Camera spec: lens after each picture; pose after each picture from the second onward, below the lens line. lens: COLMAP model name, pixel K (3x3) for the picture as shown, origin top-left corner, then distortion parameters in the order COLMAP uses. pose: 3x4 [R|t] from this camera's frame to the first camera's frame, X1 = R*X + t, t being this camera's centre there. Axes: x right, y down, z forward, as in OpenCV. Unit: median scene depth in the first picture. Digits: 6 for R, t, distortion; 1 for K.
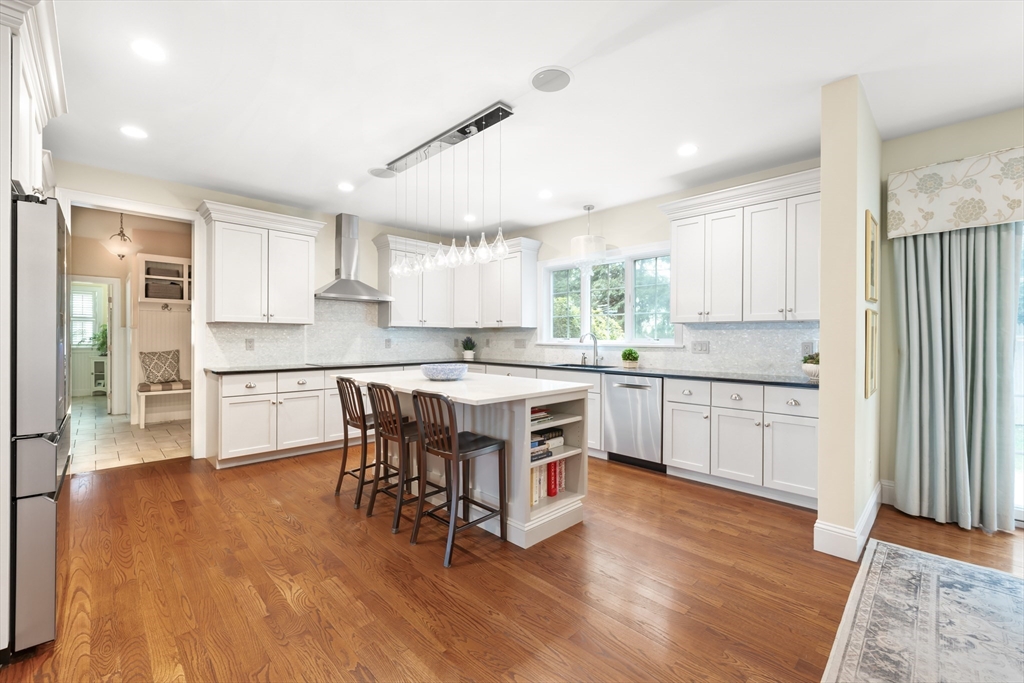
lens RADIAL K [[426.5, 0, 510.7], [0, 426.5, 339.9], [0, 0, 1]] dist [-0.001744, -0.000513]
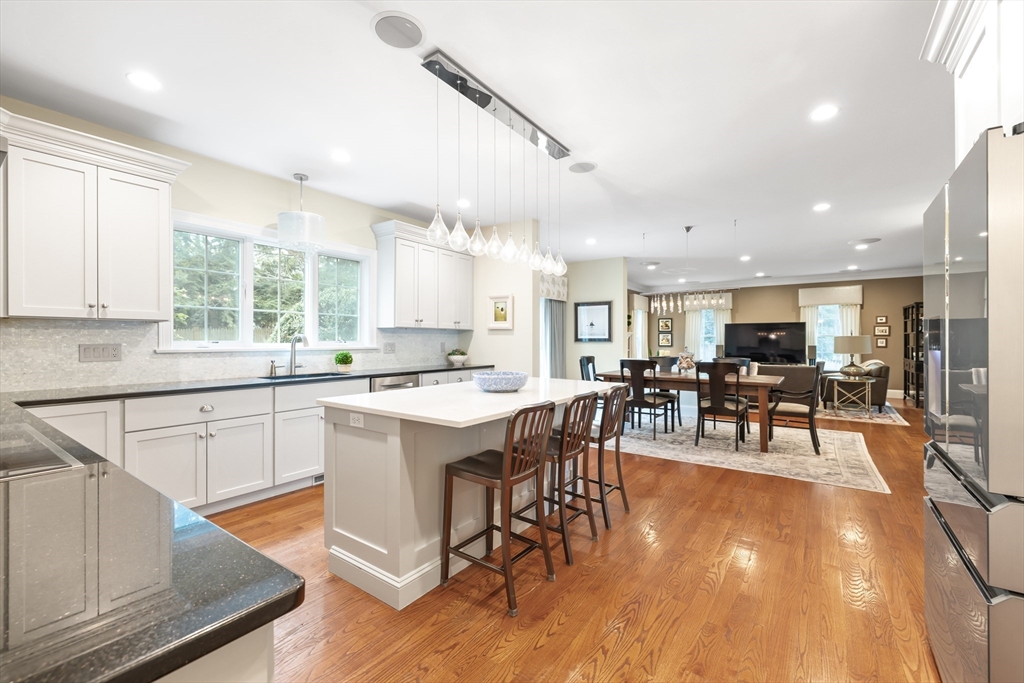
lens RADIAL K [[426.5, 0, 507.6], [0, 426.5, 338.3], [0, 0, 1]] dist [-0.001744, -0.000513]
pose [[-0.160183, 0.000020, 0.987087, -0.651935], [0.005196, 0.999986, 0.000823, -0.007276], [-0.987074, 0.005261, -0.160181, 0.733101]]
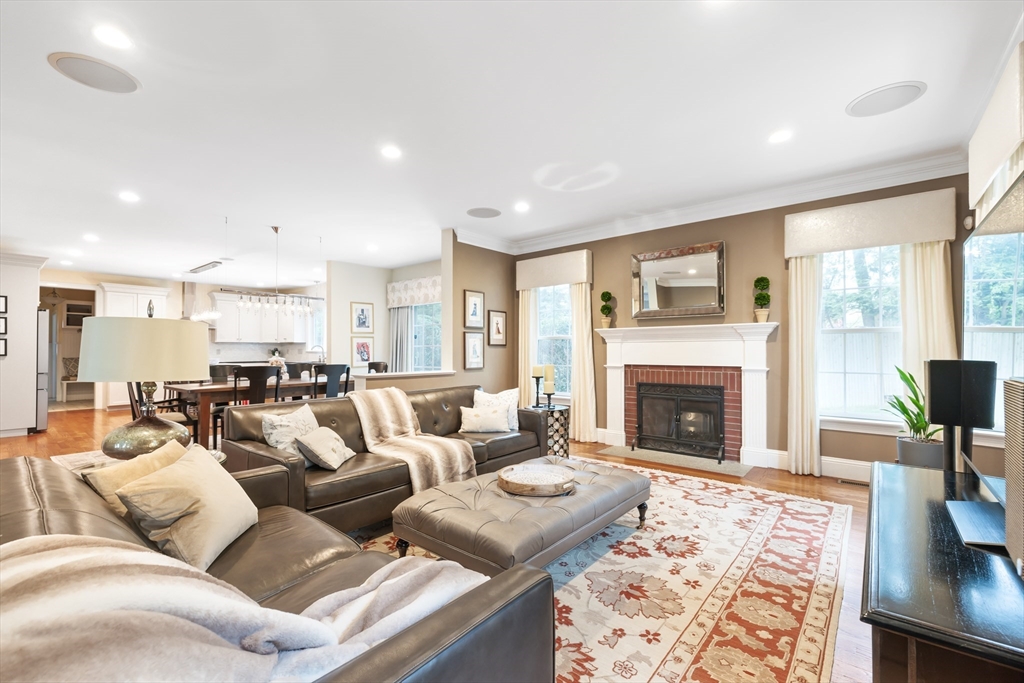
lens RADIAL K [[426.5, 0, 509.5], [0, 426.5, 345.6], [0, 0, 1]] dist [-0.001744, -0.000513]
pose [[0.993685, -0.005497, 0.112074, 0.824085], [0.007063, 0.999883, -0.013582, 0.018655], [-0.111987, 0.014287, 0.993607, -1.029536]]
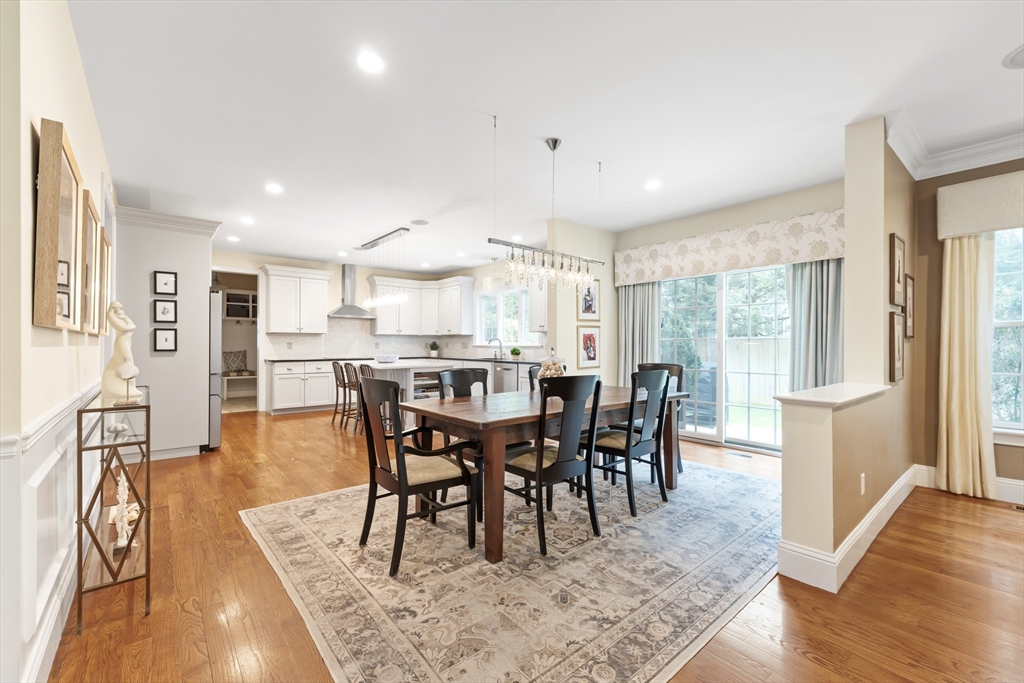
lens RADIAL K [[426.5, 0, 511.1], [0, 426.5, 342.0], [0, 0, 1]] dist [-0.001744, -0.000513]
pose [[0.996873, -0.003924, -0.078923, 0.357755], [0.003256, 0.999958, -0.008594, 0.011878], [0.078954, 0.008310, 0.996844, -0.555634]]
